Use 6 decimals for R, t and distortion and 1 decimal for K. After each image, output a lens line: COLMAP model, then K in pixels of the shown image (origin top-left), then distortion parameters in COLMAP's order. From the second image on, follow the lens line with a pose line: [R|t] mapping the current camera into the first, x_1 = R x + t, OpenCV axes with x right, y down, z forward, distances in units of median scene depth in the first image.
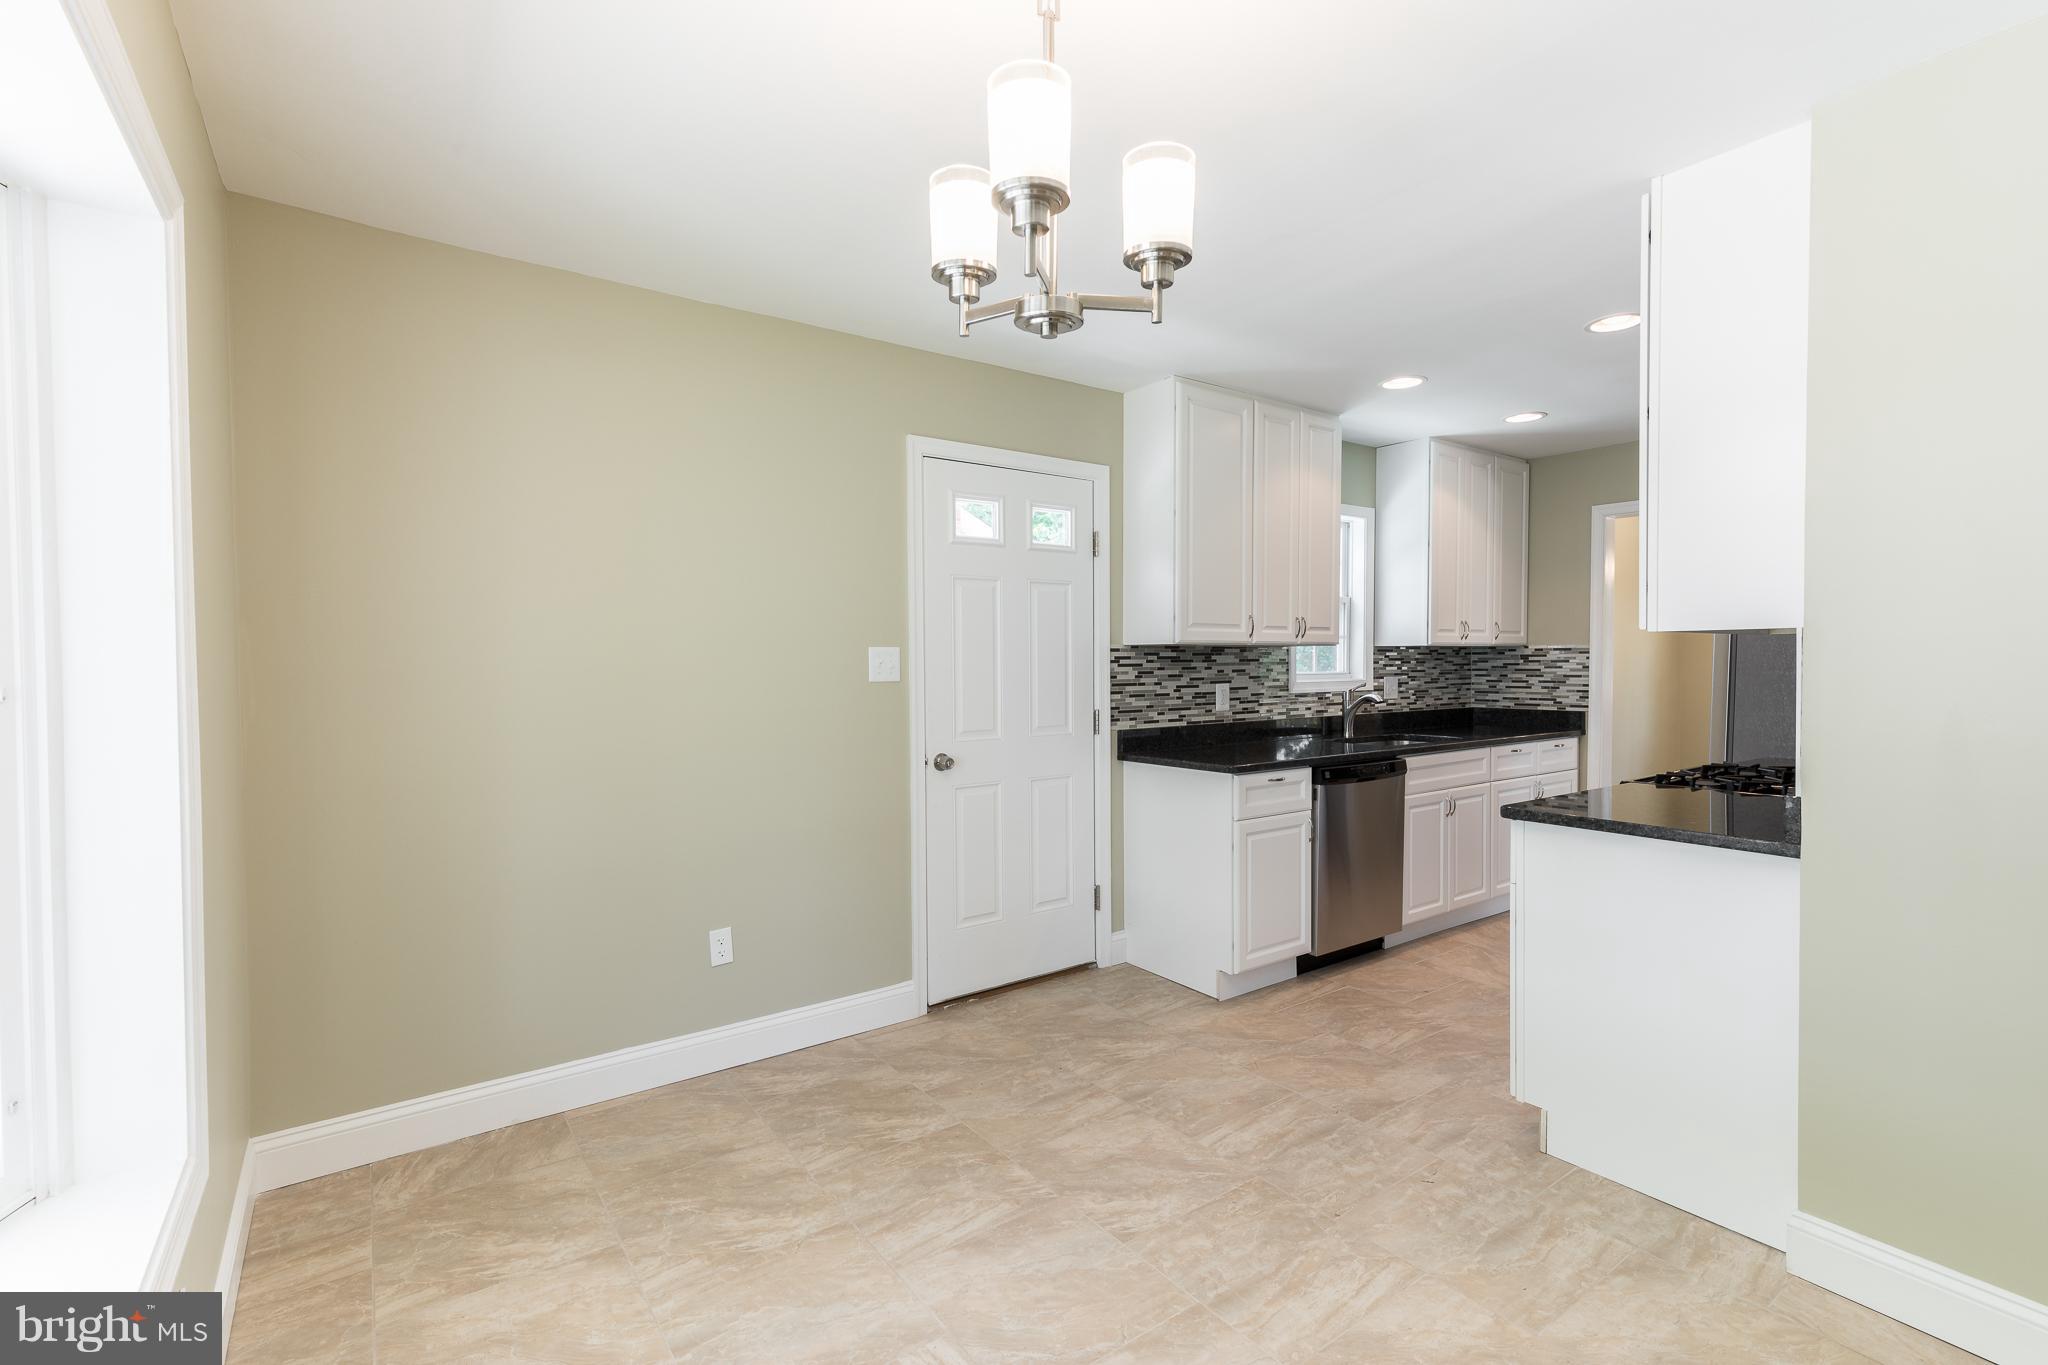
lens RADIAL K [[924.6, 0, 1025.0], [0, 924.6, 676.0], [0, 0, 1]] dist [0.020106, 0.000336]
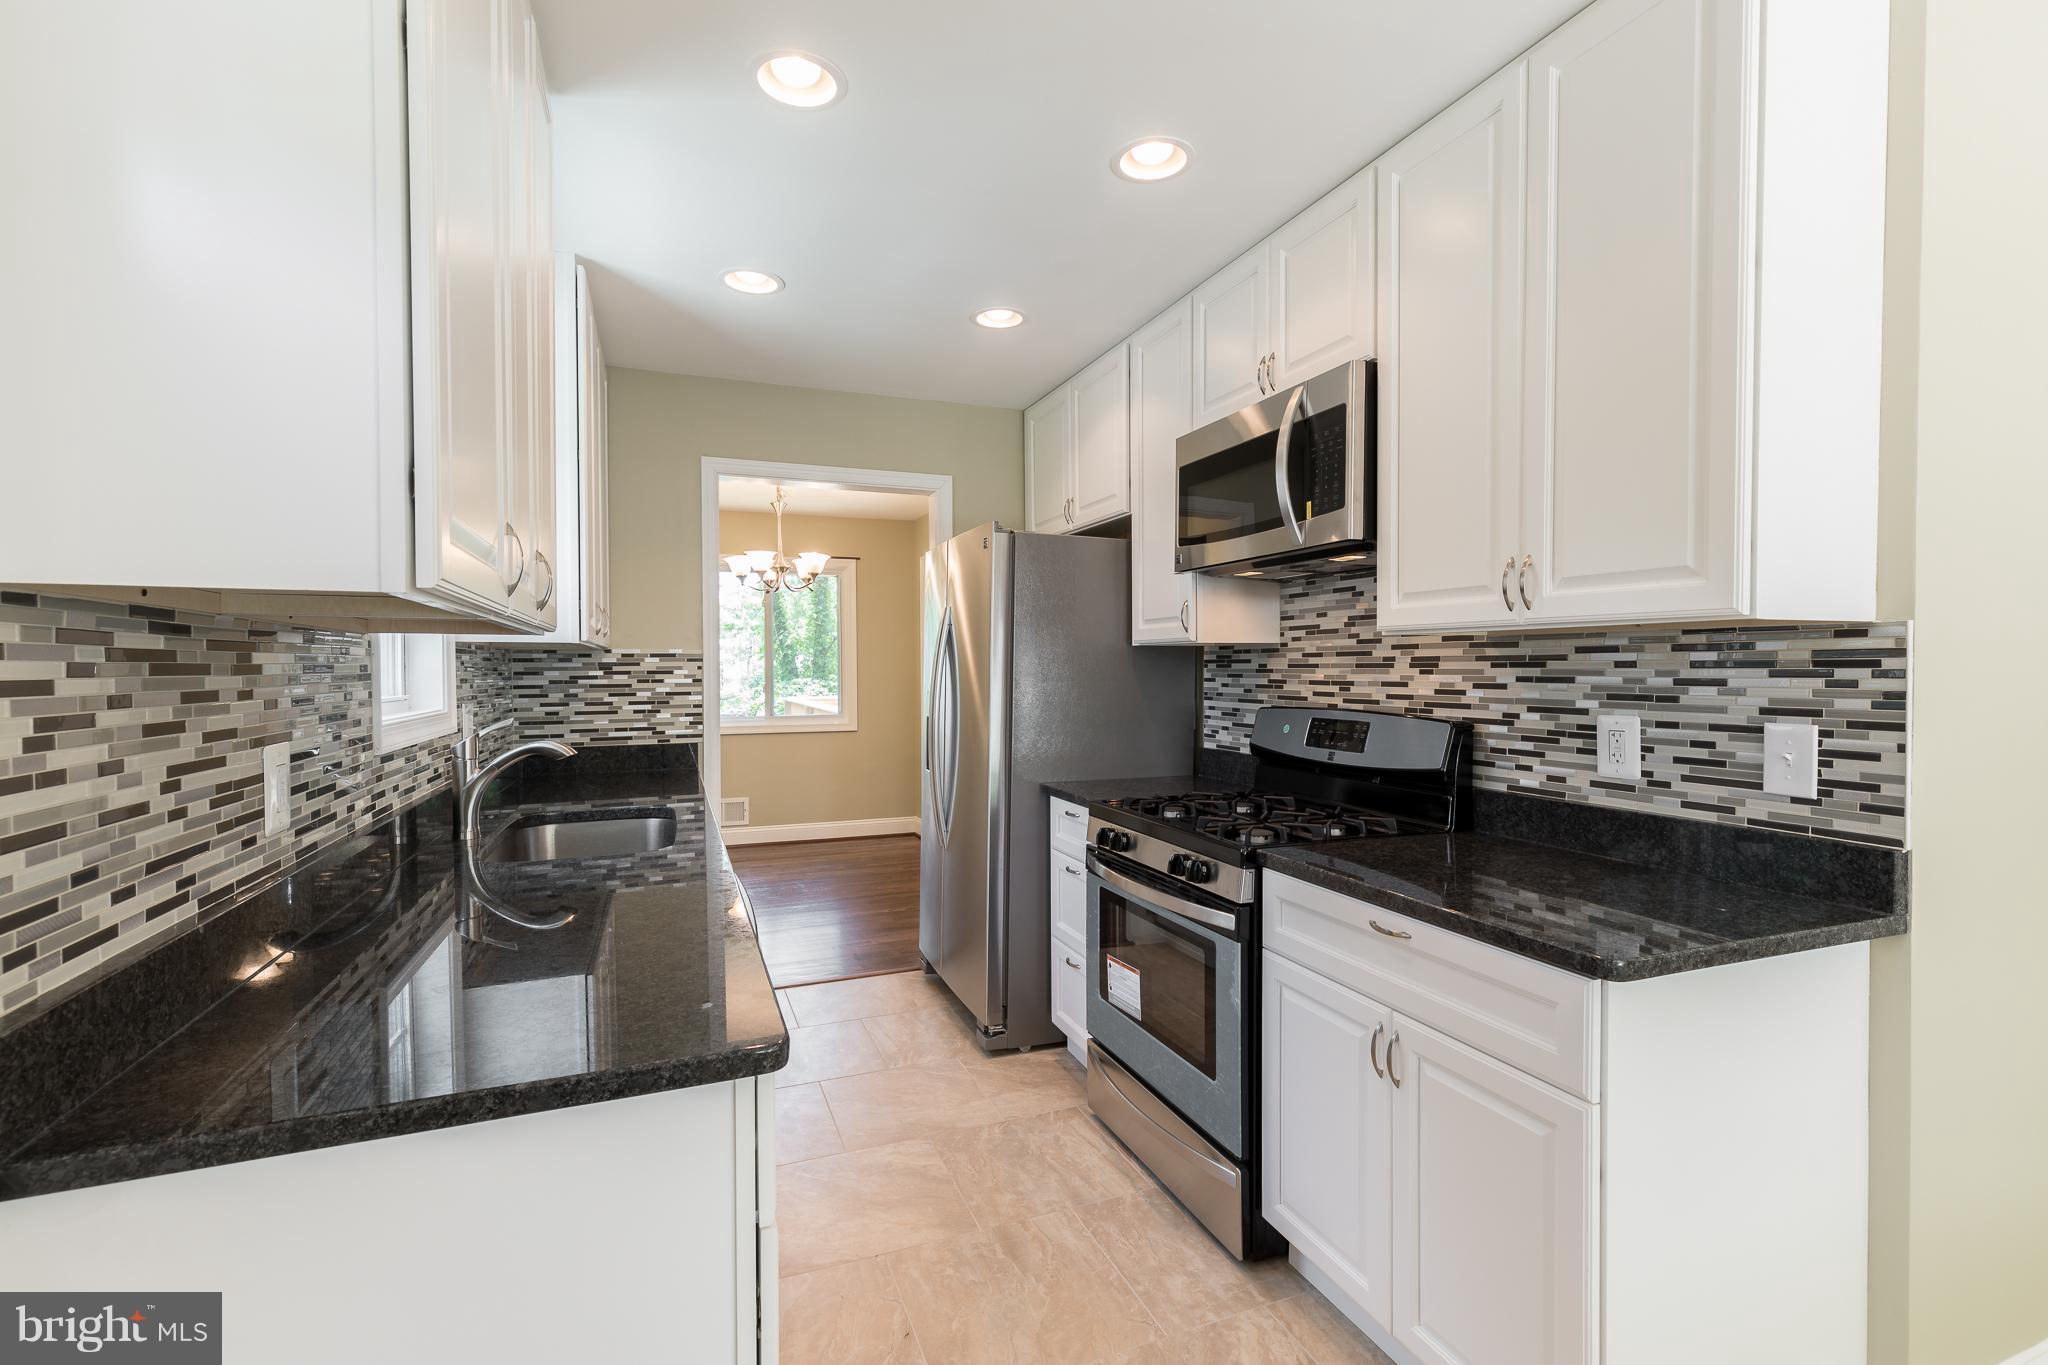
lens RADIAL K [[924.6, 0, 1024.4], [0, 924.6, 685.8], [0, 0, 1]] dist [0.020106, 0.000336]
pose [[0.244640, -0.014280, 0.969509, -0.024980], [0.018122, 0.999784, 0.010153, -0.009446], [-0.969445, 0.015085, 0.244846, 0.668724]]
